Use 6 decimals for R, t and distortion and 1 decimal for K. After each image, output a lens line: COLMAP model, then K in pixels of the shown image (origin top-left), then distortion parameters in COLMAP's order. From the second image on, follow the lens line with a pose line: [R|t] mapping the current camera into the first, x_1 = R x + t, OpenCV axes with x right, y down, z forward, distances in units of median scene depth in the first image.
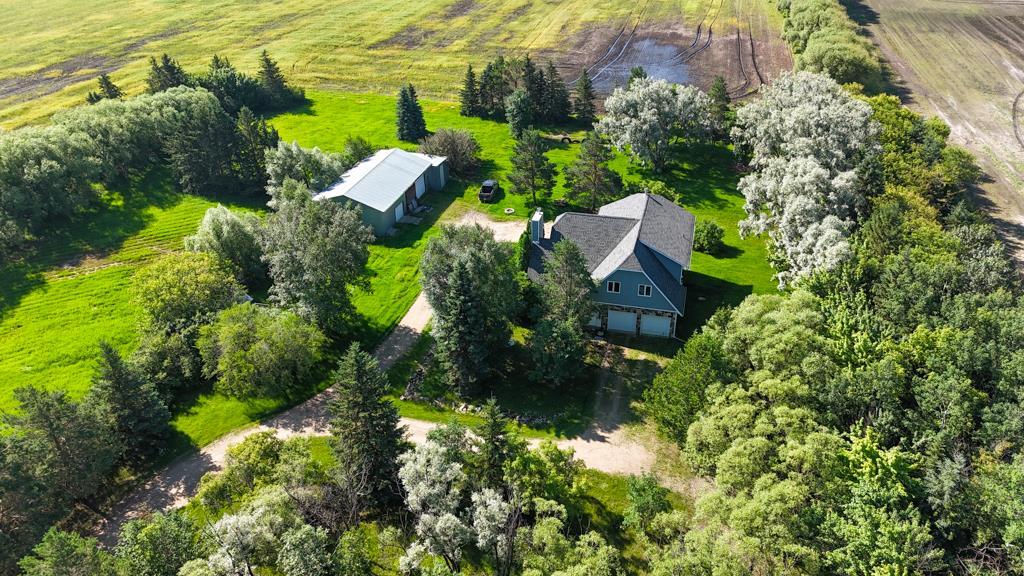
lens RADIAL K [[747.3, 0, 512.0], [0, 747.3, 288.0], [0, 0, 1]] dist [0.067624, -0.073484]
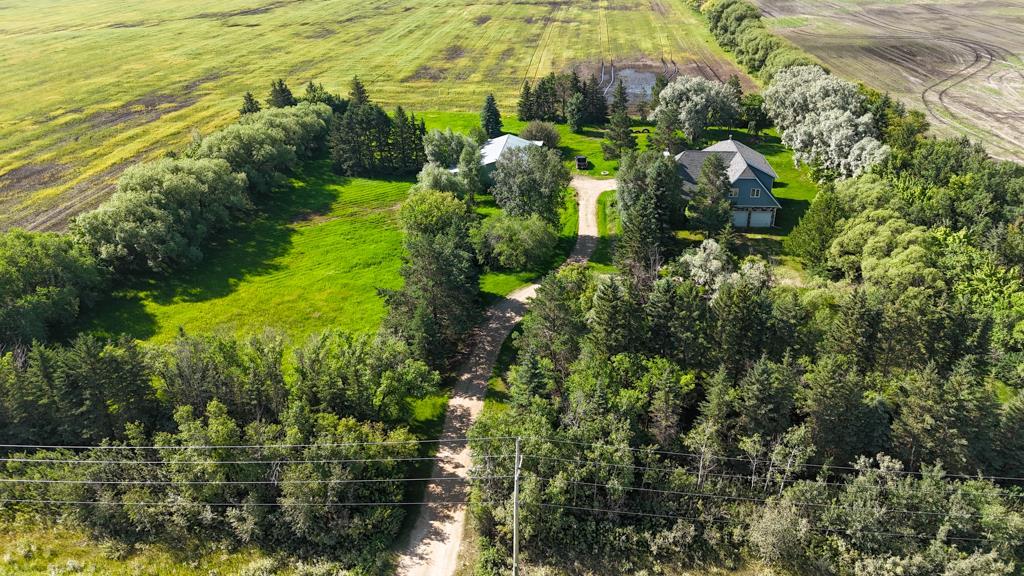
lens RADIAL K [[747.3, 0, 512.0], [0, 747.3, 288.0], [0, 0, 1]] dist [0.067624, -0.073484]
pose [[0.987503, -0.068284, 0.142041, -0.411793], [0.079853, 0.993797, -0.077405, 0.210497], [-0.135874, 0.087780, 0.986830, -0.305314]]
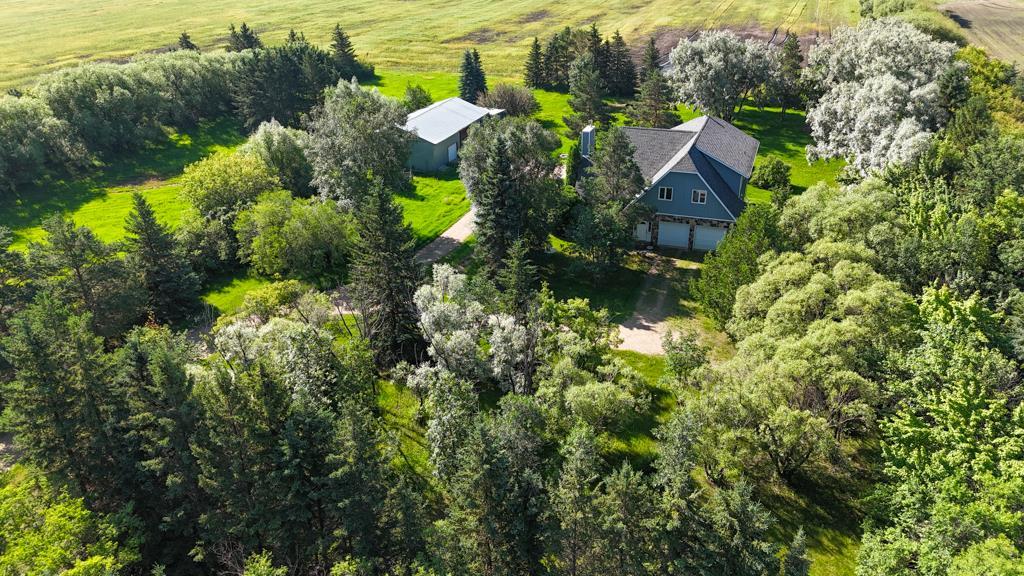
lens RADIAL K [[746.2, 0, 512.0], [0, 746.2, 288.0], [0, 0, 1]] dist [0.049566, -0.043807]
pose [[0.994564, 0.039662, -0.096277, 0.031380], [-0.046164, 0.996733, -0.066277, 0.149607], [0.093334, 0.070362, 0.993146, 0.045380]]
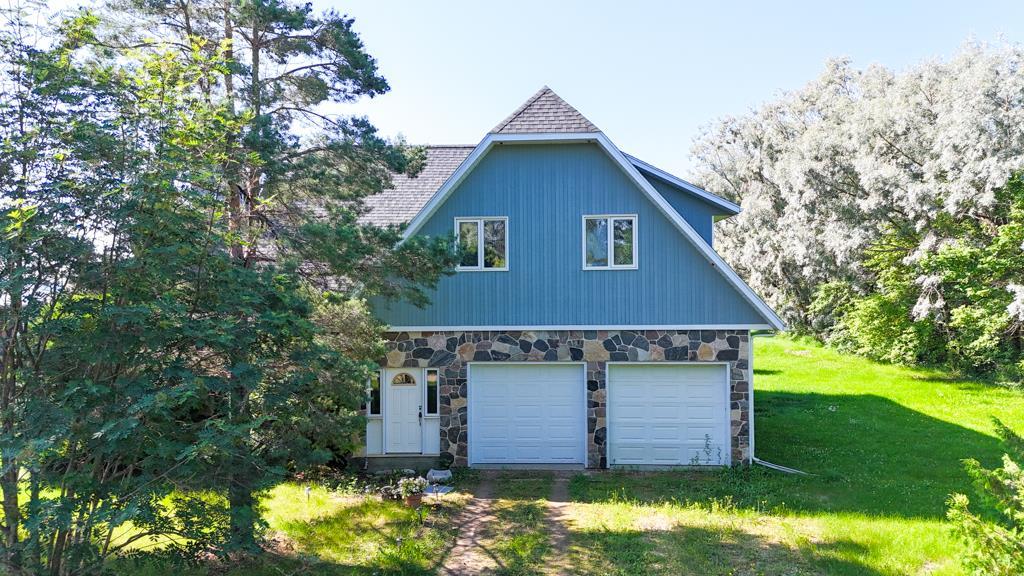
lens RADIAL K [[747.3, 0, 512.0], [0, 747.3, 288.0], [0, 0, 1]] dist [0.067624, -0.073484]
pose [[0.981592, -0.006361, 0.190882, 0.079580], [0.099875, 0.868994, -0.484638, 0.101958], [-0.162793, 0.494782, 0.853633, 0.637325]]
